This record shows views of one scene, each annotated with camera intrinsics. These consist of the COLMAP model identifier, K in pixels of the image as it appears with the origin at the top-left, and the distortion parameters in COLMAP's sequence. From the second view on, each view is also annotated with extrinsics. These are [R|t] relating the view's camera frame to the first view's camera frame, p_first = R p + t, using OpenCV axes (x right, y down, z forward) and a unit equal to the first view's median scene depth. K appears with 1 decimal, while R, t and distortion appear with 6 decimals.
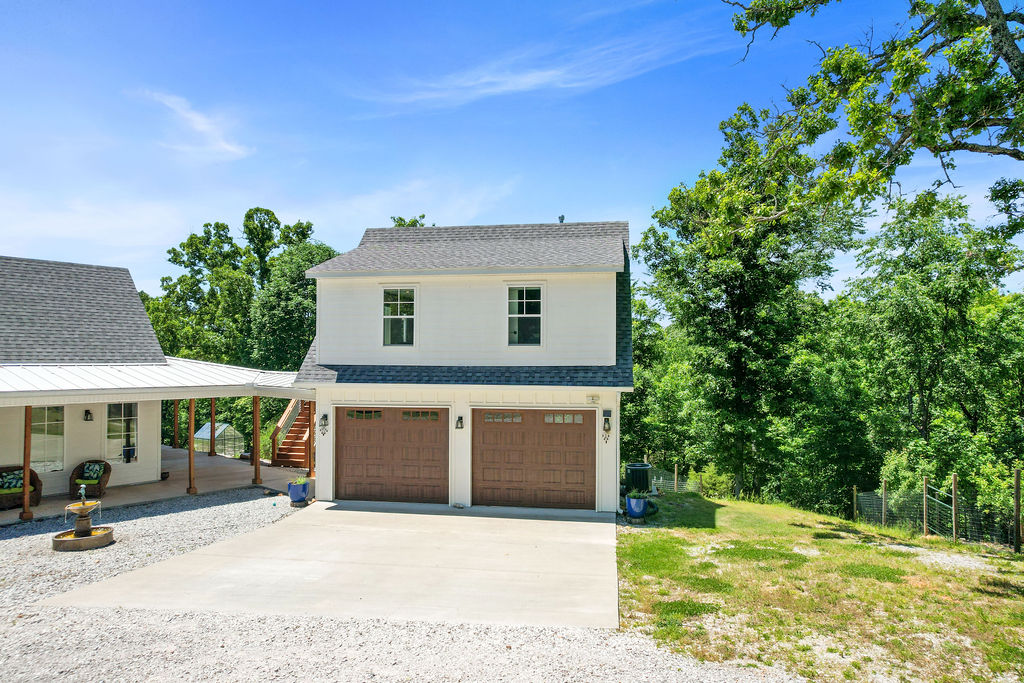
lens RADIAL K [[650.0, 0, 508.9], [0, 650.0, 343.7], [0, 0, 1]] dist [-0.076899, 0.062232]
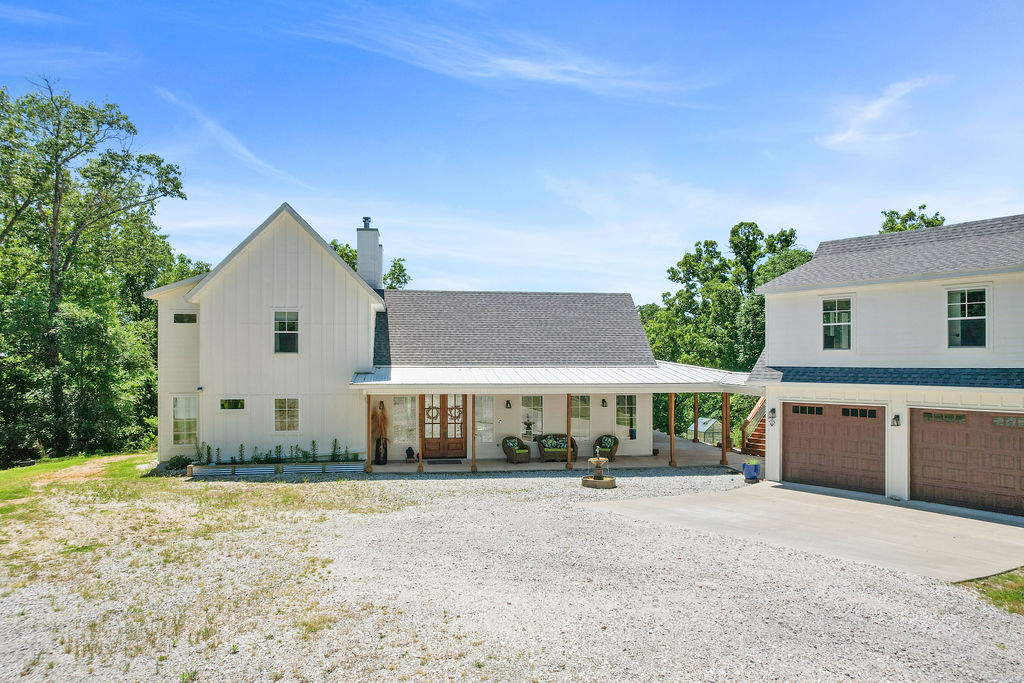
lens RADIAL K [[660.2, 0, 509.1], [0, 660.2, 357.1], [0, 0, 1]] dist [-0.076165, 0.063038]
pose [[0.733706, -0.008012, -0.679420, 0.173442], [0.018524, 0.999795, 0.008215, -0.003775], [0.679215, -0.018613, 0.733703, -0.208032]]
